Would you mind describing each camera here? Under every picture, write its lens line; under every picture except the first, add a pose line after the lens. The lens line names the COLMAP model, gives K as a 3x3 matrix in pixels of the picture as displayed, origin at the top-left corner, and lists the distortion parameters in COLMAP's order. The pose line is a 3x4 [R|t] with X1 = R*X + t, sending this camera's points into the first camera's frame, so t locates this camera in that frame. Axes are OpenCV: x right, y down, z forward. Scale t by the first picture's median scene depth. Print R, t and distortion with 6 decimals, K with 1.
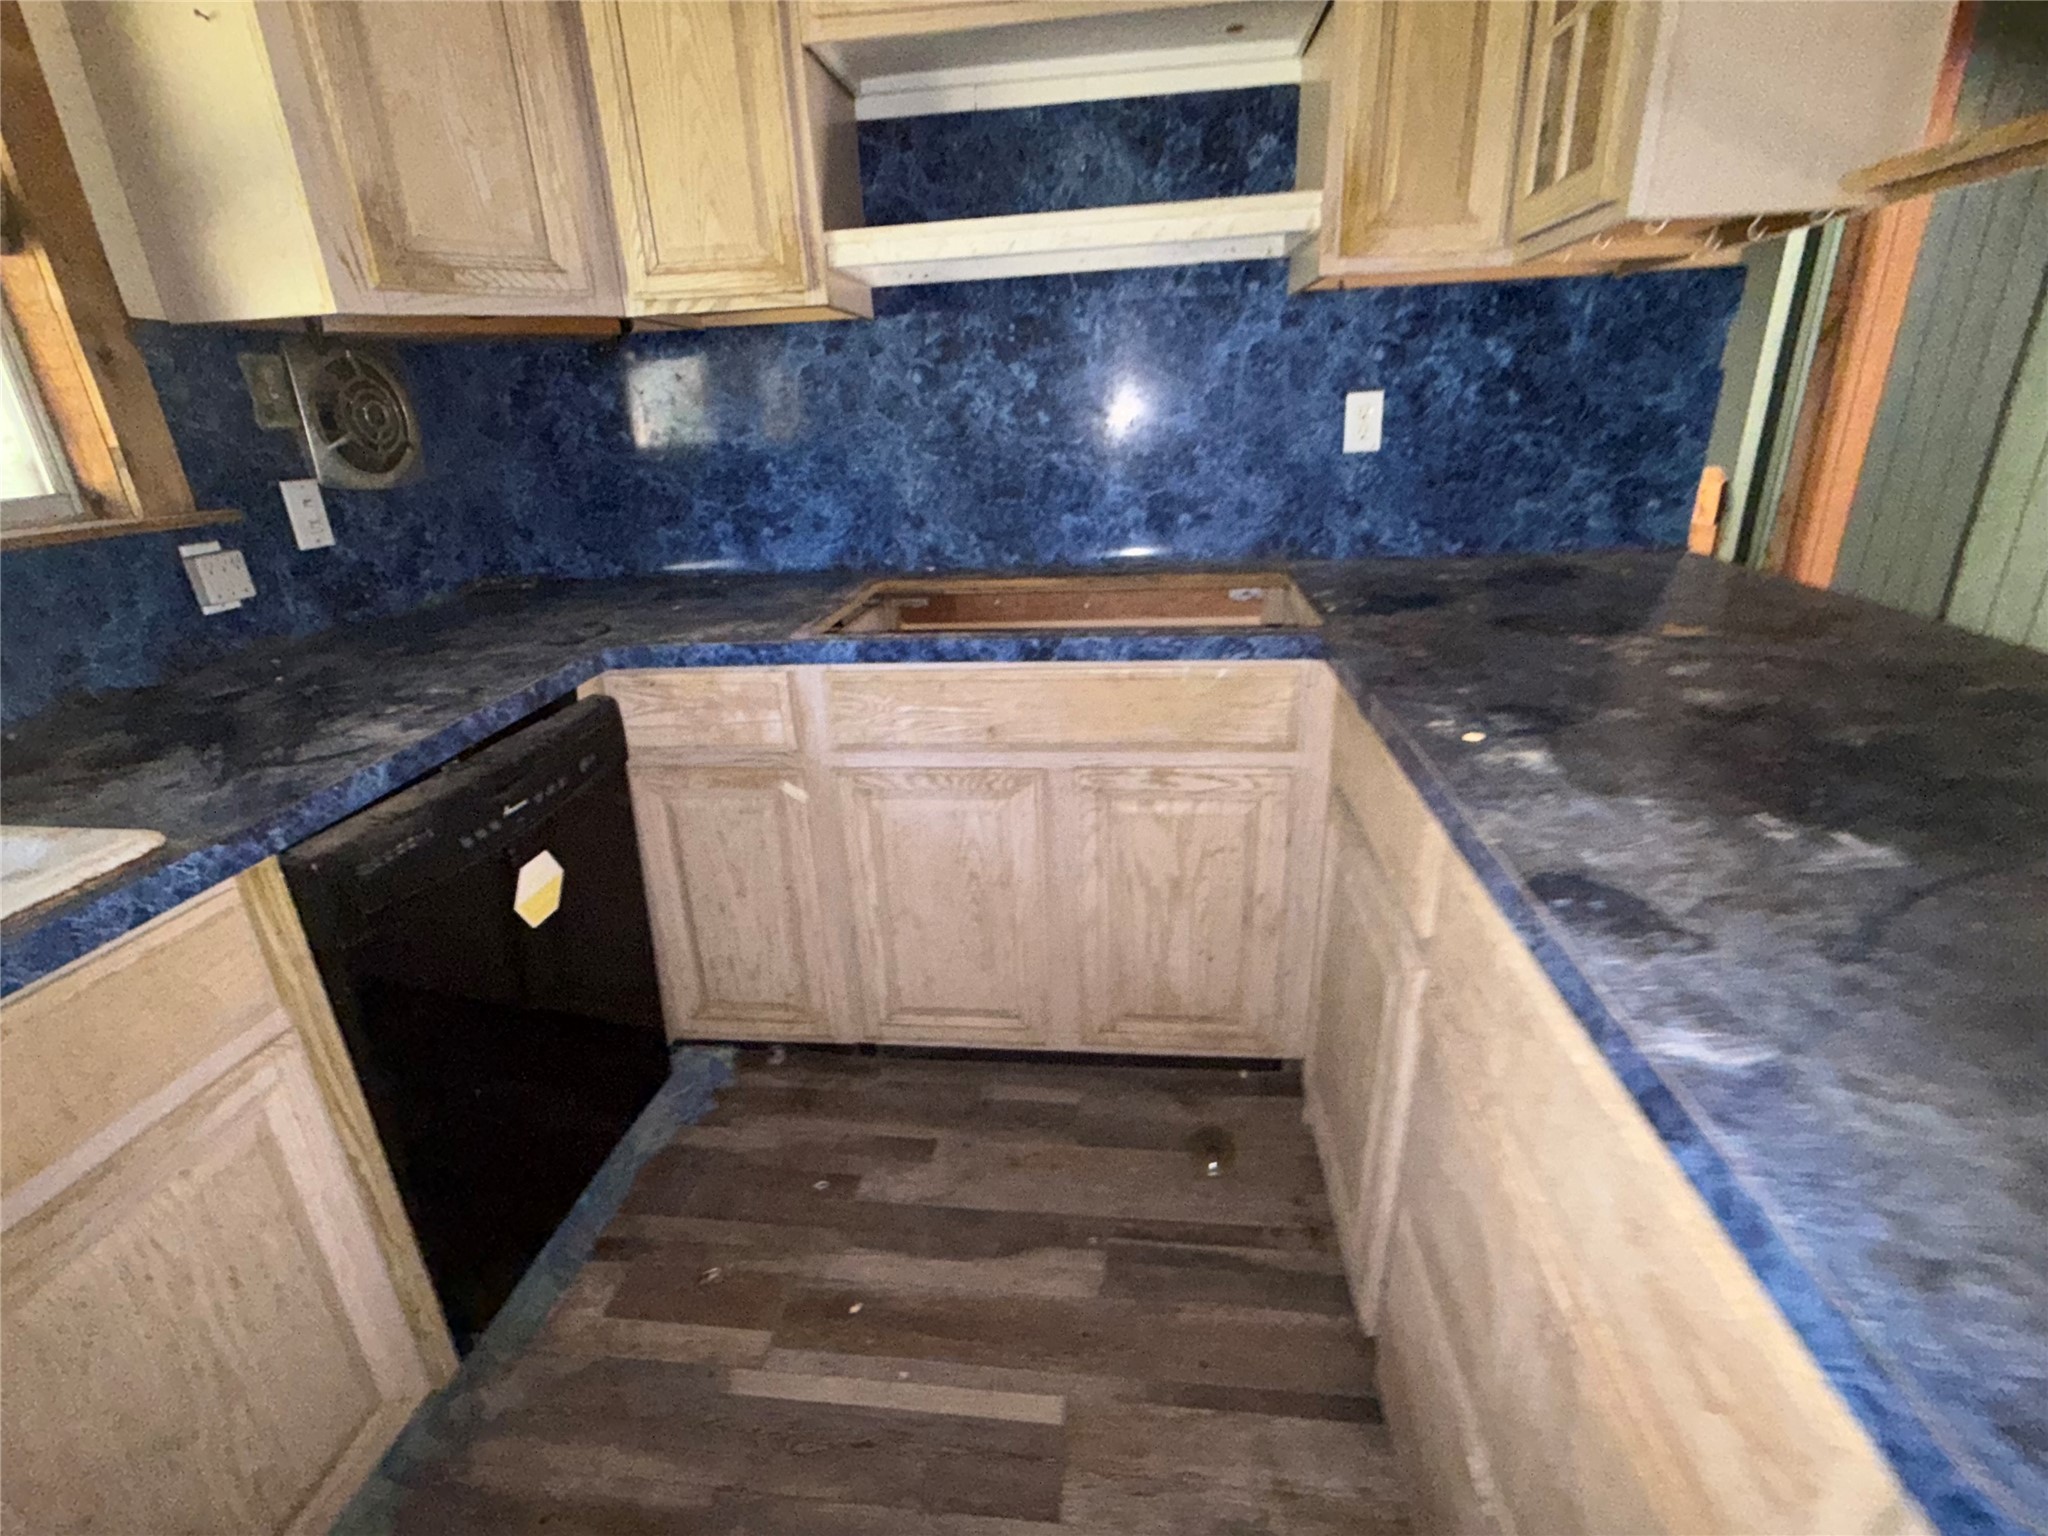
lens RADIAL K [[928.2, 0, 1020.7], [0, 928.2, 765.6], [0, 0, 1]] dist [-0.002521, 0.000977]
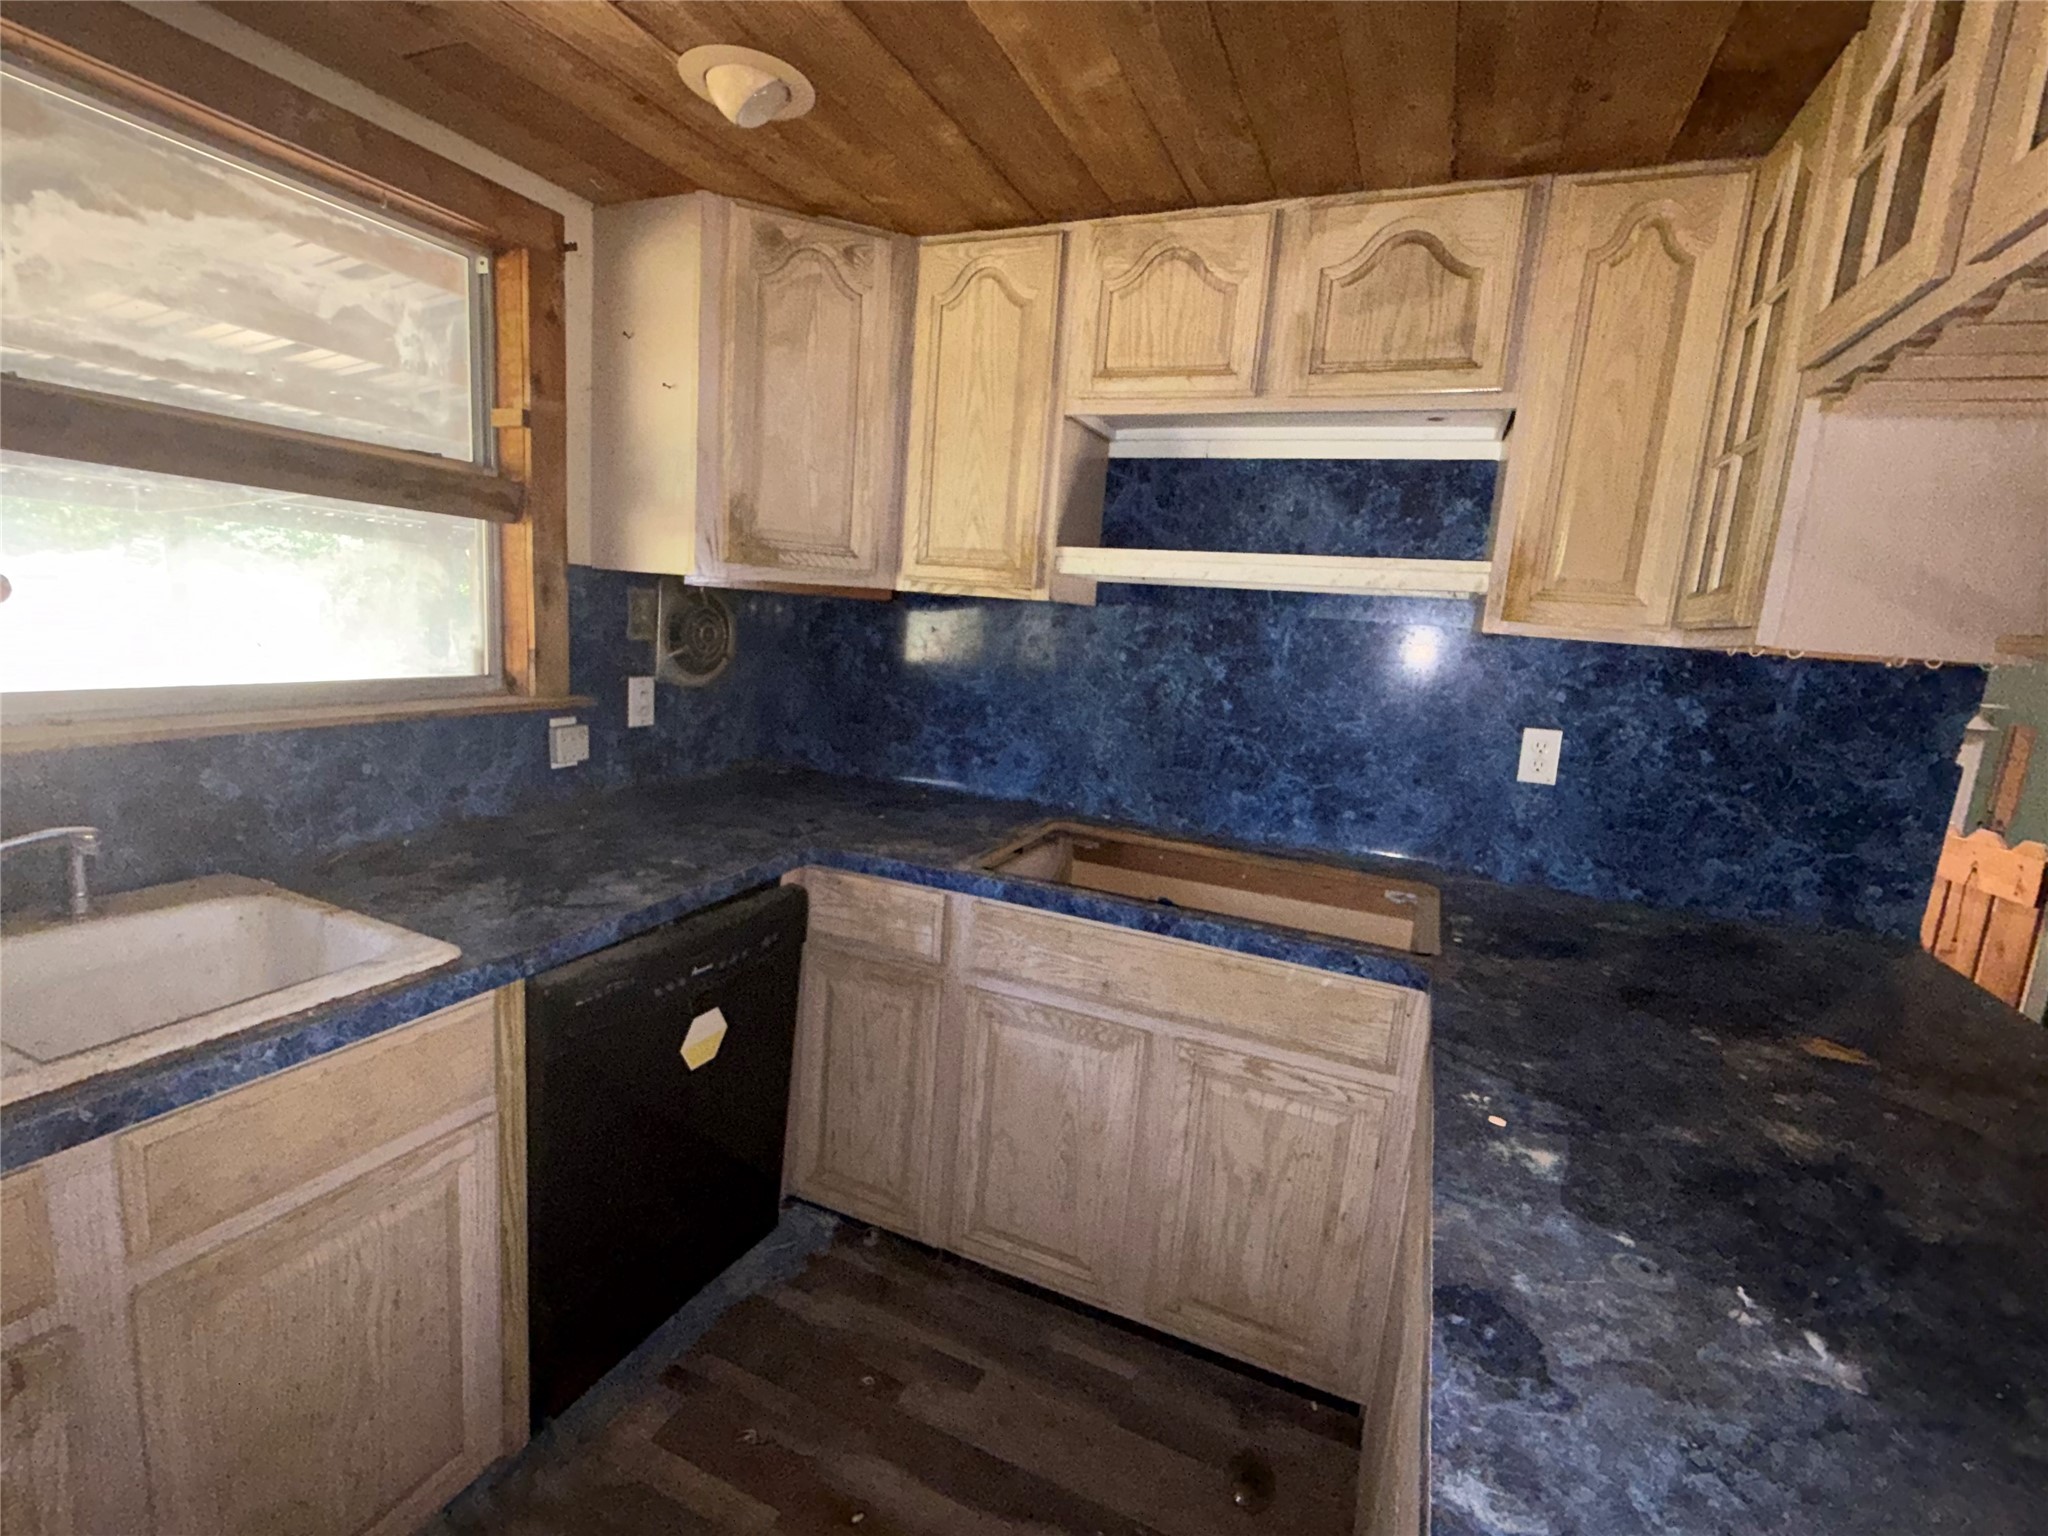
lens RADIAL K [[928.2, 0, 1020.7], [0, 928.2, 765.6], [0, 0, 1]] dist [-0.002521, 0.000977]
pose [[0.949879, 0.159791, -0.268694, 0.122429], [-0.211163, 0.961738, -0.174558, -0.073190], [0.230520, 0.222547, 0.947277, -0.114036]]
